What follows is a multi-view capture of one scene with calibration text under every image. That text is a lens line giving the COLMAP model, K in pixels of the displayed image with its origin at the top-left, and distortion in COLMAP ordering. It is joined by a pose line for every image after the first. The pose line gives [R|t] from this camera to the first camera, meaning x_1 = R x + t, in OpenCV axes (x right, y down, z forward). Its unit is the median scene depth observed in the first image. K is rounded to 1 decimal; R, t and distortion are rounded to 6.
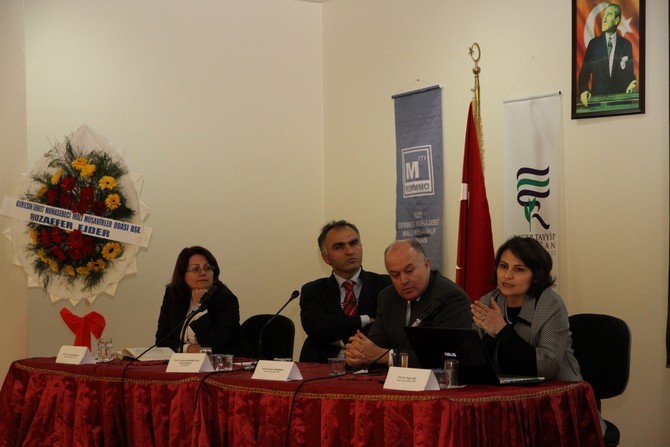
lens RADIAL K [[1703.1, 0, 334.4], [0, 1703.1, 221.9], [0, 0, 1]] dist [0.322380, 0.000000]
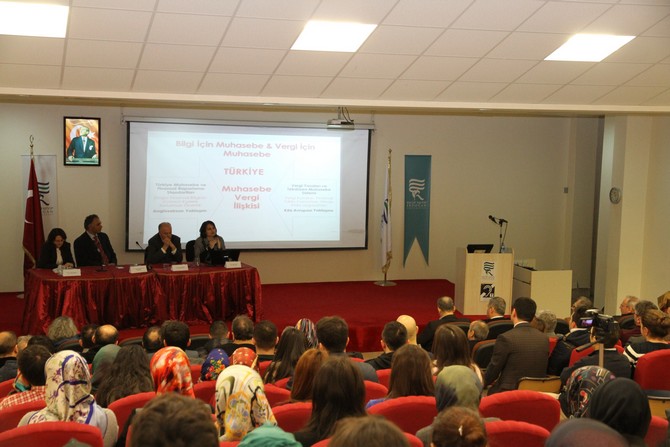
lens RADIAL K [[1065.5, 0, 312.9], [0, 1065.5, 234.5], [0, 0, 1]] dist [0.128958, 0.000000]
pose [[0.287808, -0.097514, 0.952710, -1.430786], [-0.035029, 0.993065, 0.112227, -0.161526], [-0.957047, -0.065673, 0.282397, 0.135842]]
